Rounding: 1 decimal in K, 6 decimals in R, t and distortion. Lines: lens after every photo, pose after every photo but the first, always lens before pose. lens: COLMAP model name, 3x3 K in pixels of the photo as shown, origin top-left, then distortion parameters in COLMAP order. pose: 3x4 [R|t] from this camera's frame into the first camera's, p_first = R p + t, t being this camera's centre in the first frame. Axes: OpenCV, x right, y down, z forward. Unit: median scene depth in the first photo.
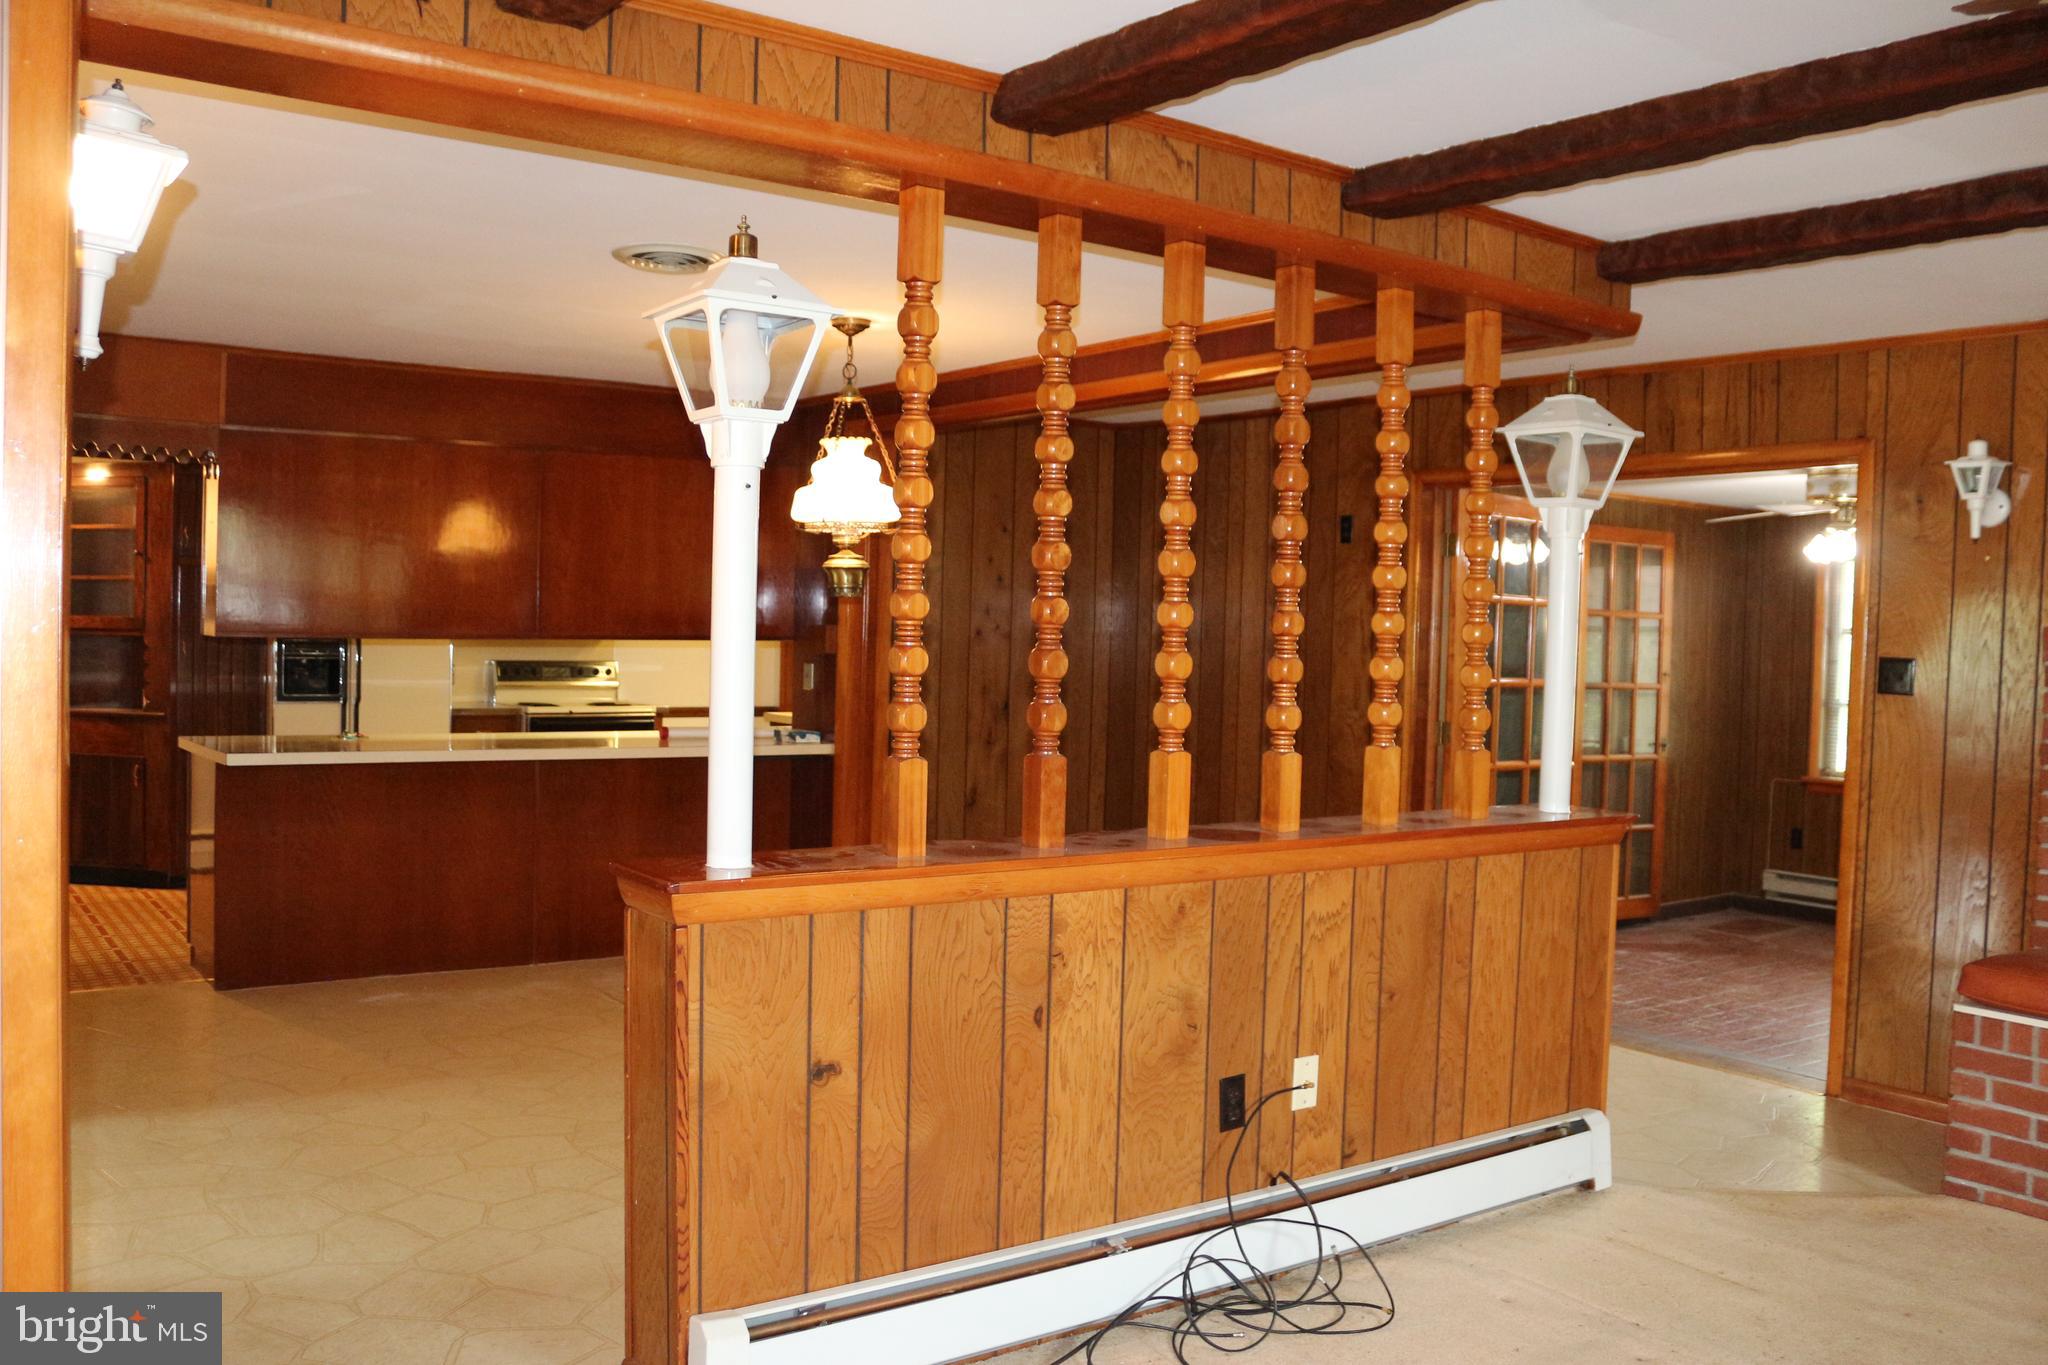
lens RADIAL K [[1651.8, 0, 1020.8], [0, 1651.8, 685.5], [0, 0, 1]] dist [-0.127839, 0.075655]
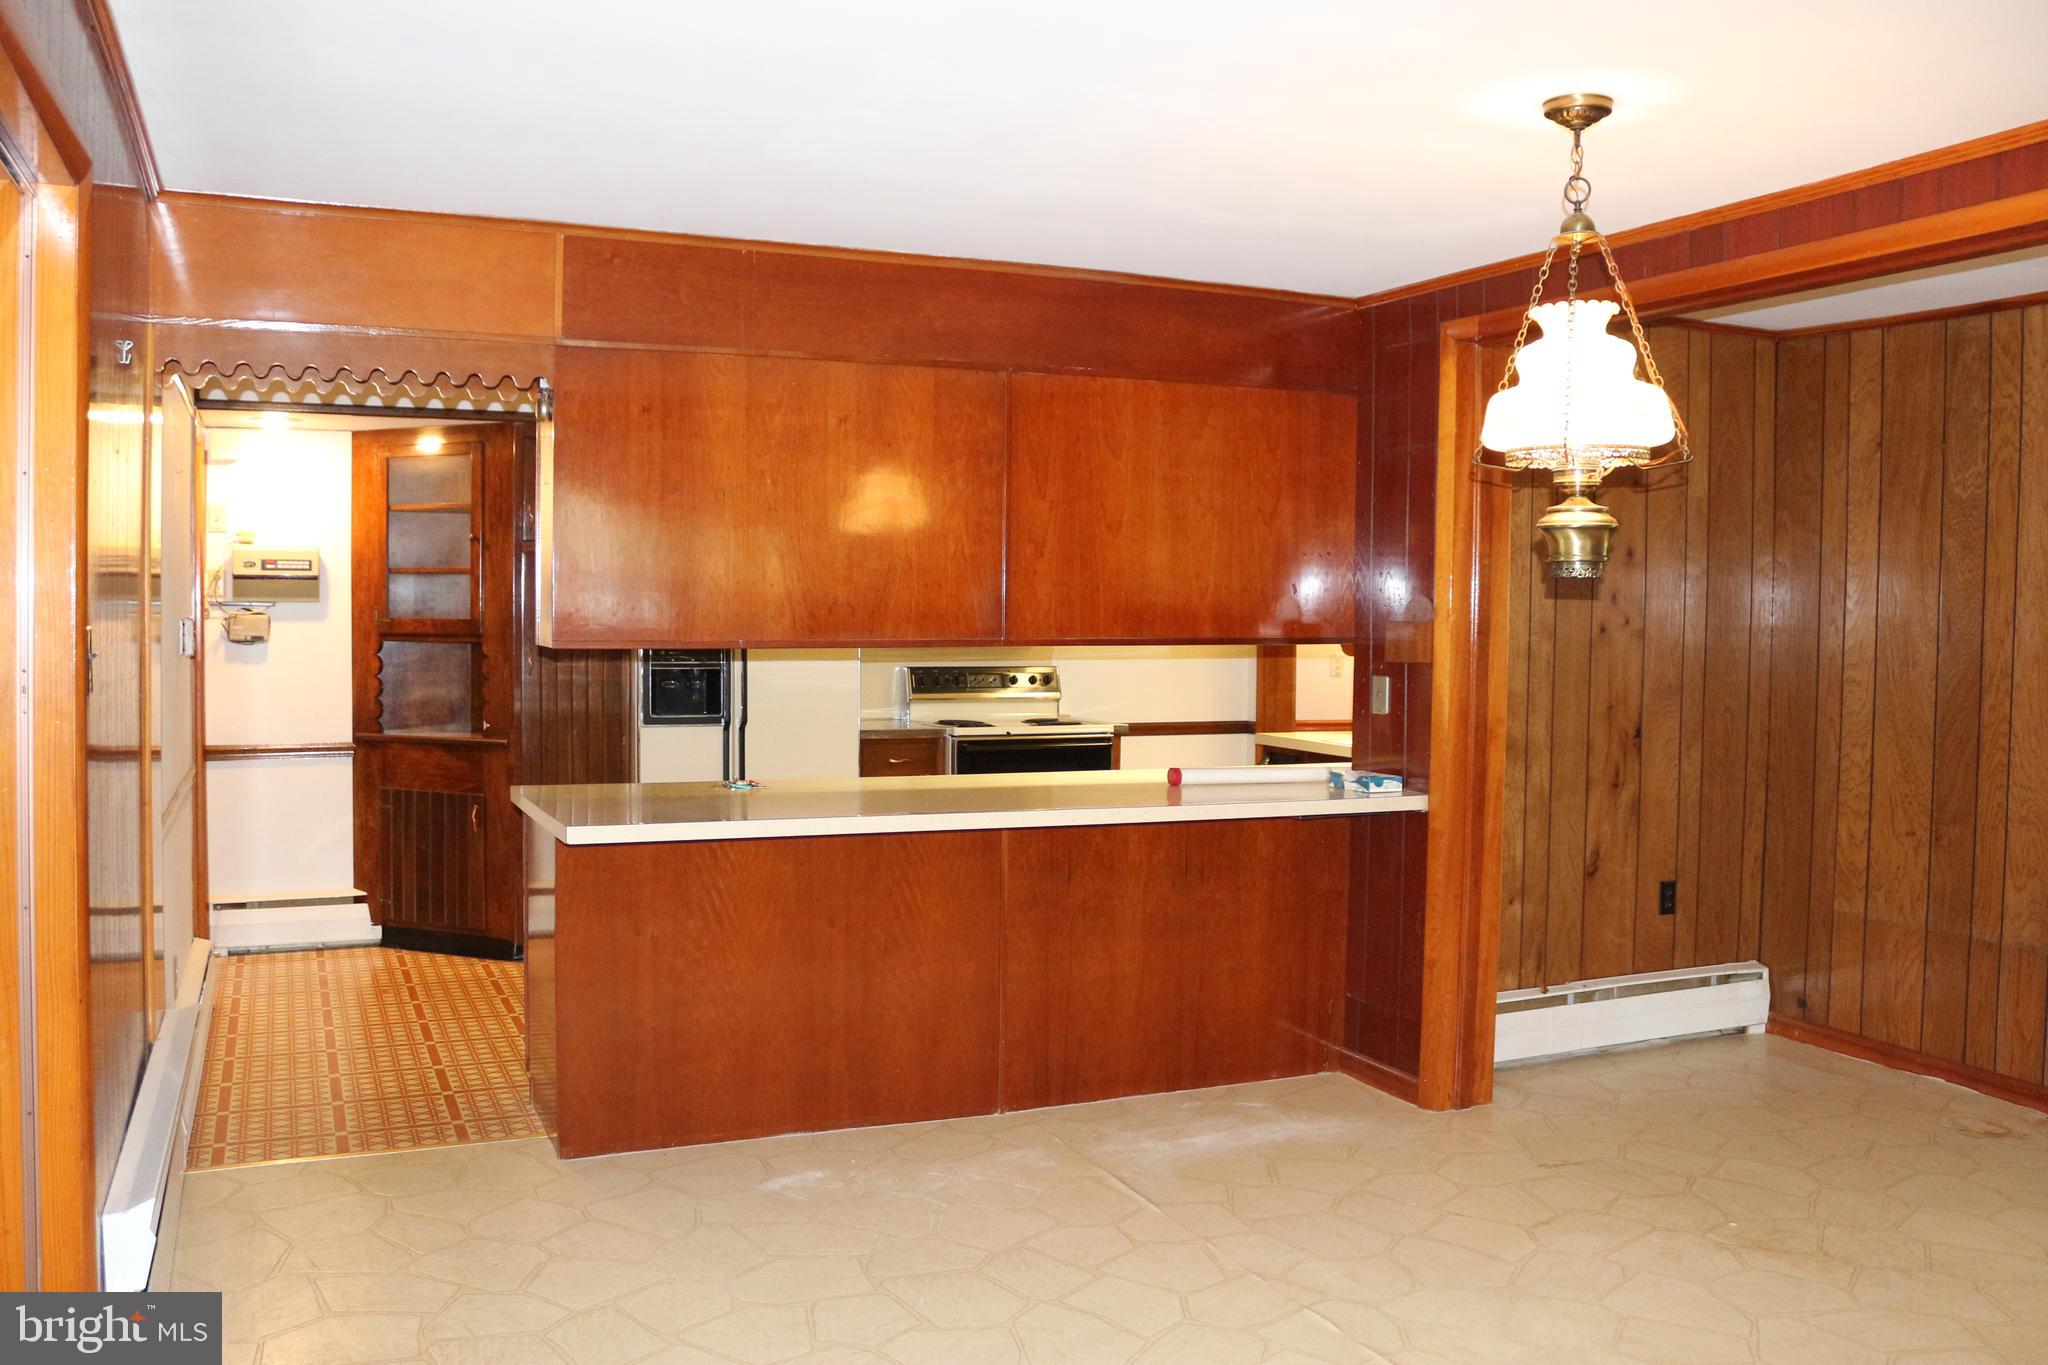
lens RADIAL K [[1651.8, 0, 1044.0], [0, 1651.8, 698.7], [0, 0, 1]] dist [-0.127839, 0.075655]
pose [[0.980777, -0.003504, -0.195102, -0.167674], [0.006494, 0.999871, 0.014689, -0.019272], [0.195025, -0.015673, 0.980673, 0.374427]]
